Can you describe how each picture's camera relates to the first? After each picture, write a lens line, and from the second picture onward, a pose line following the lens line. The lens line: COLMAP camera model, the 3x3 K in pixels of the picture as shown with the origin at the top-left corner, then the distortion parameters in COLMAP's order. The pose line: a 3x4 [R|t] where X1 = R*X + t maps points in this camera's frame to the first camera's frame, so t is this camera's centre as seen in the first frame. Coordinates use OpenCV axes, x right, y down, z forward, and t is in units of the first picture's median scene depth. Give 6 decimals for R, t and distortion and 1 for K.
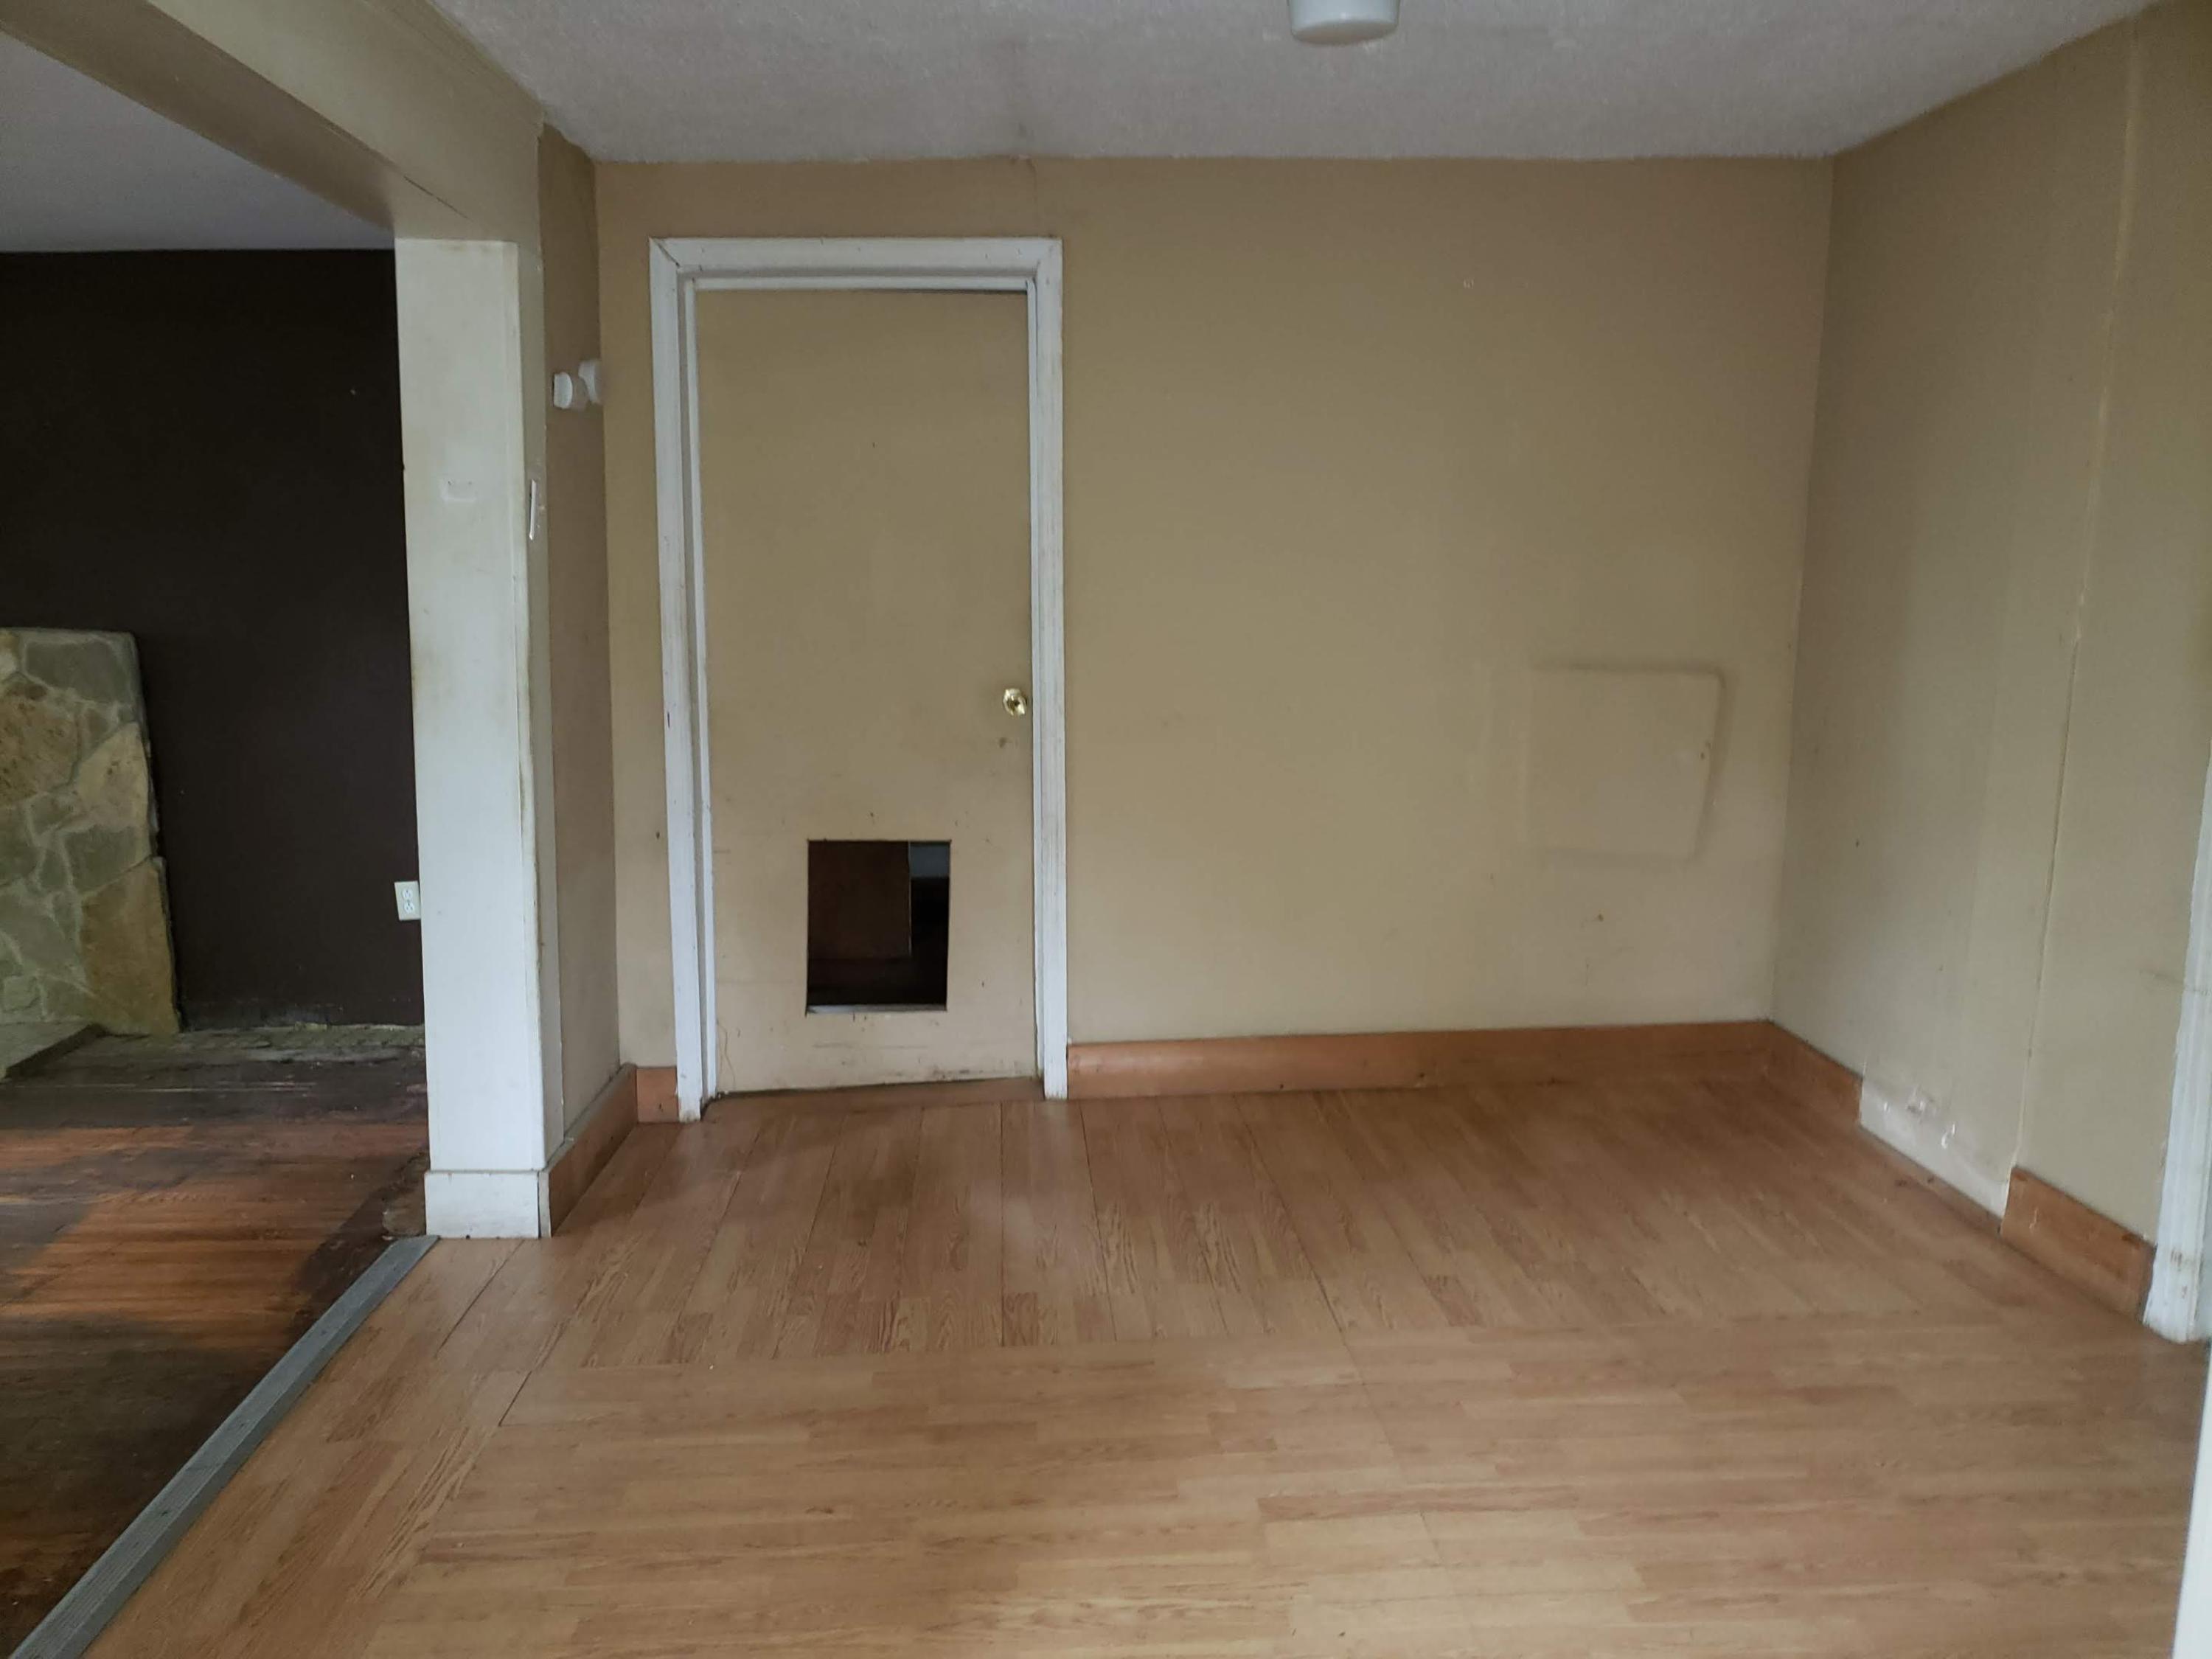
lens RADIAL K [[1741.9, 0, 1105.2], [0, 1741.9, 829.9], [0, 0, 1]] dist [0.042464, 0.004947]
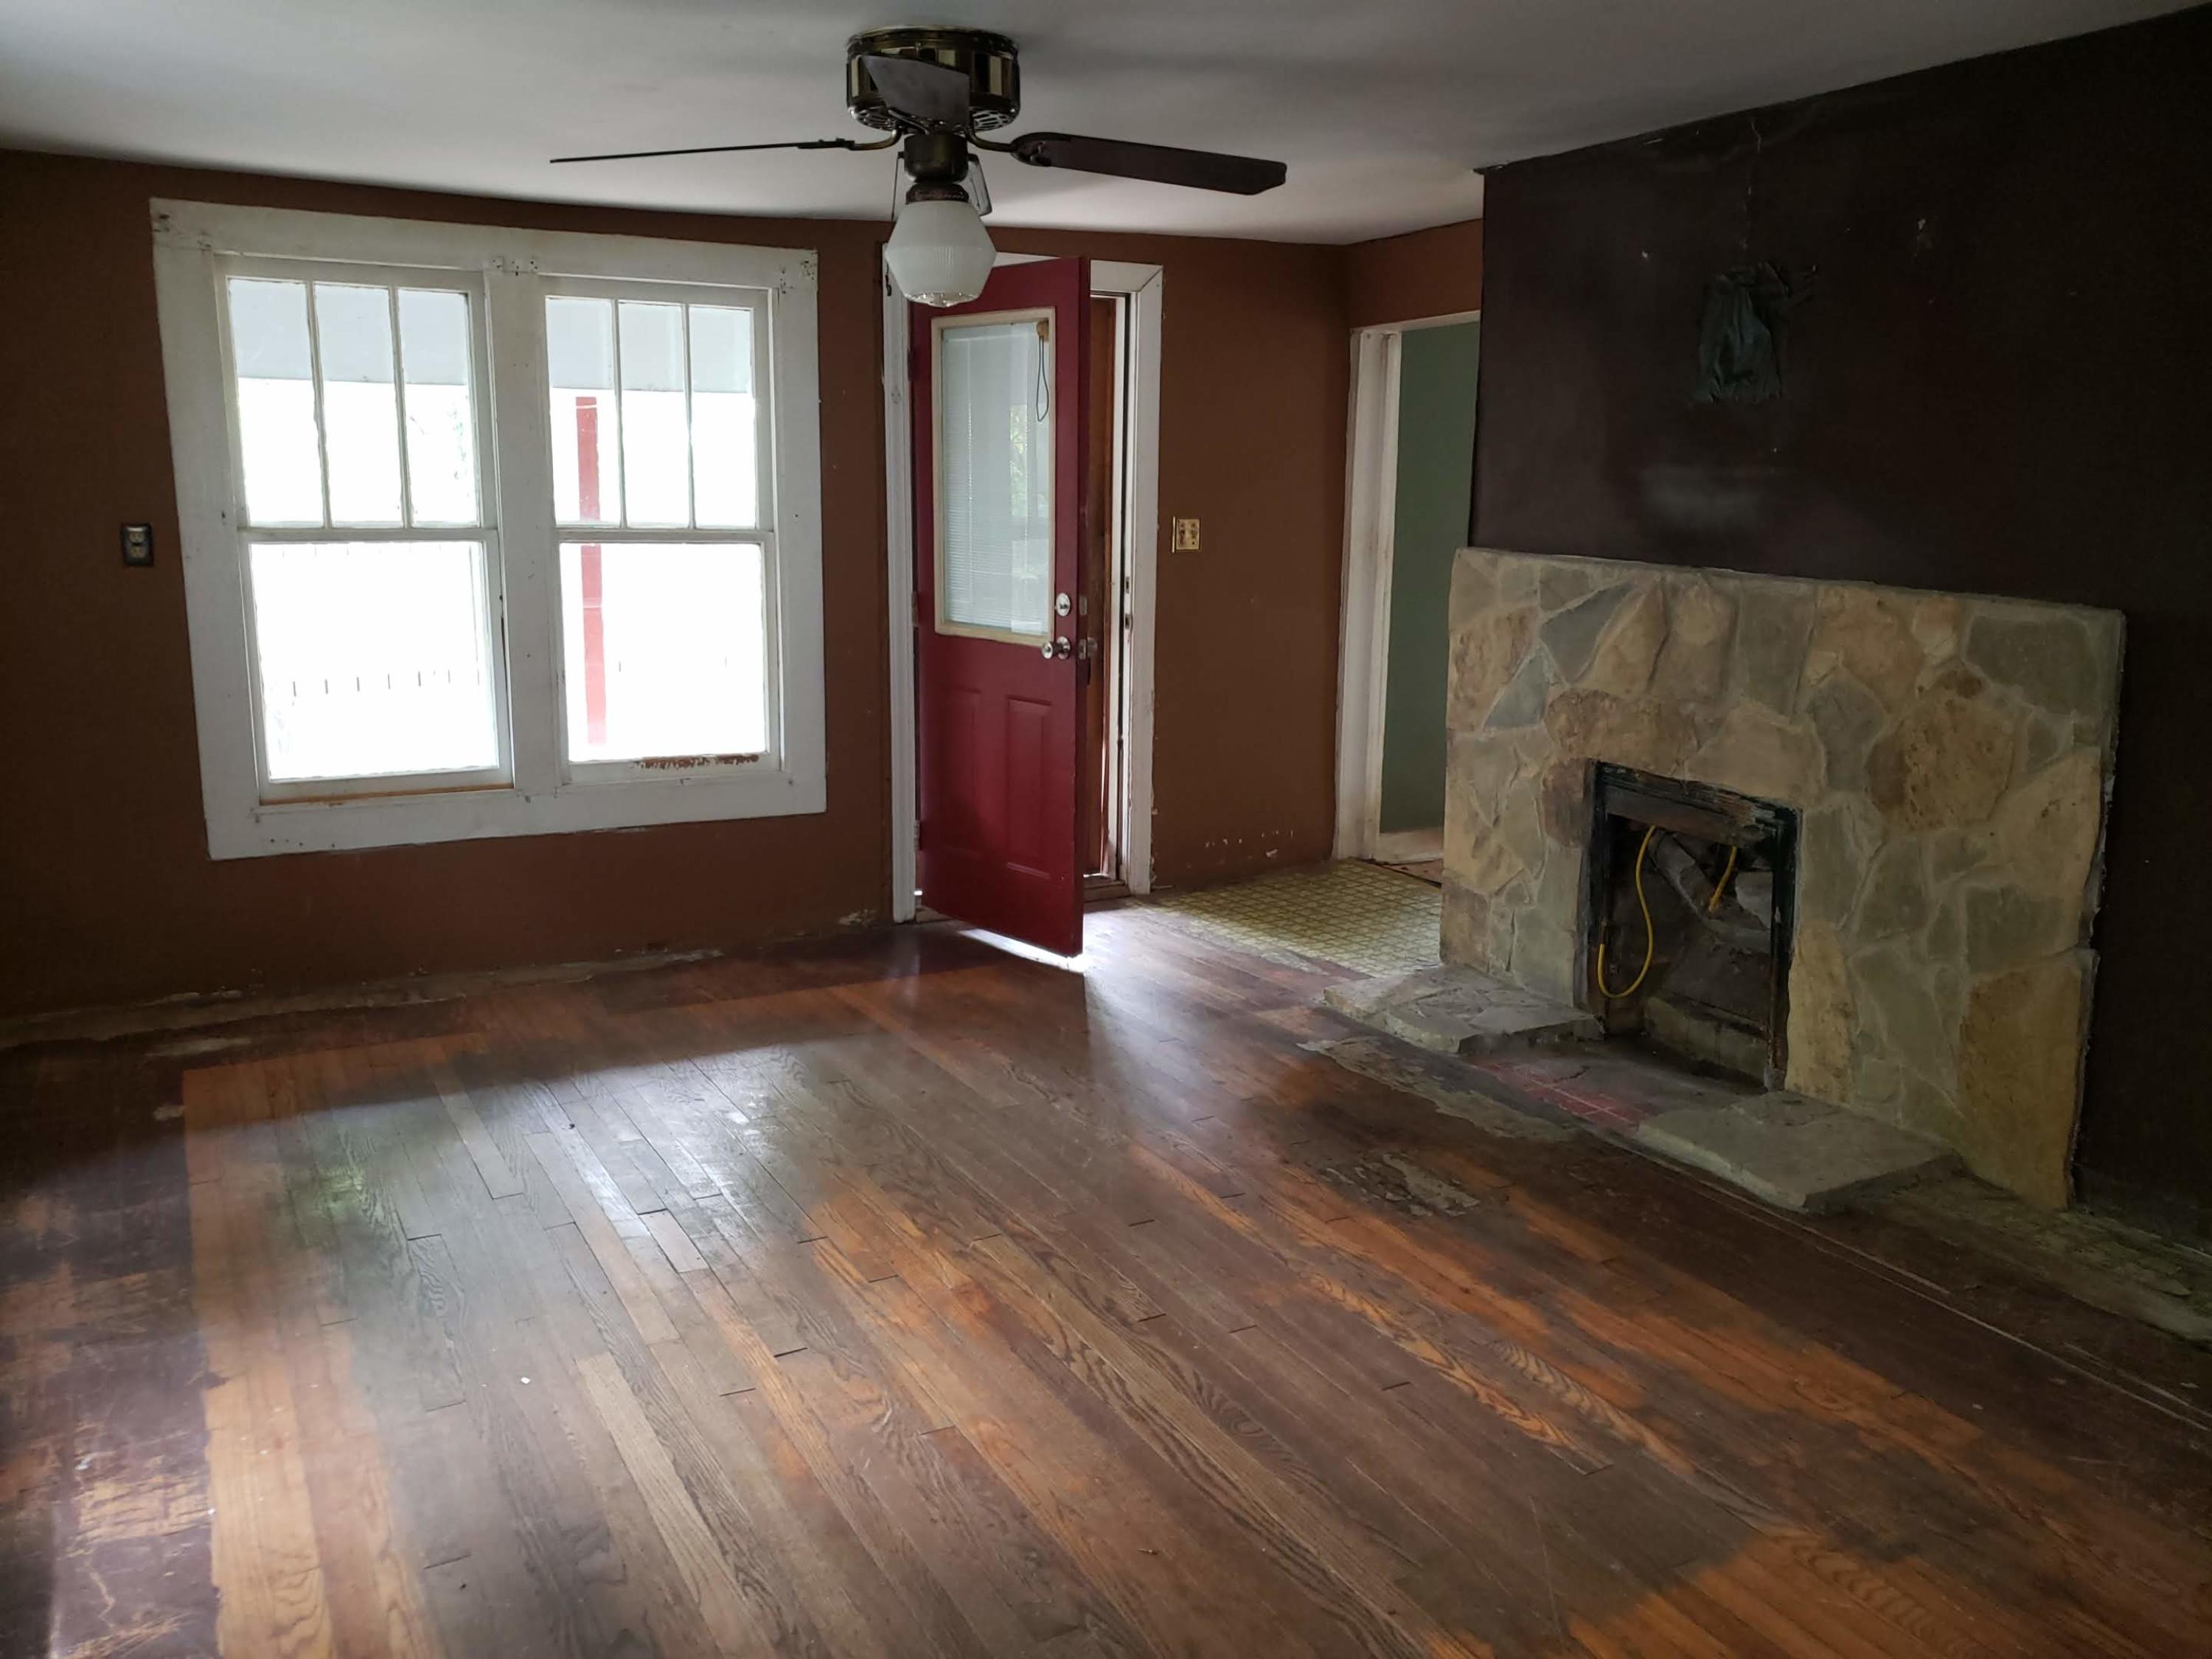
lens RADIAL K [[1741.9, 0, 1104.1], [0, 1741.9, 821.4], [0, 0, 1]] dist [0.042464, 0.004947]
pose [[0.443392, 0.182166, -0.877621, -0.129593], [-0.151176, 0.980301, 0.127102, -0.061260], [0.883487, 0.076319, 0.462197, 0.369514]]
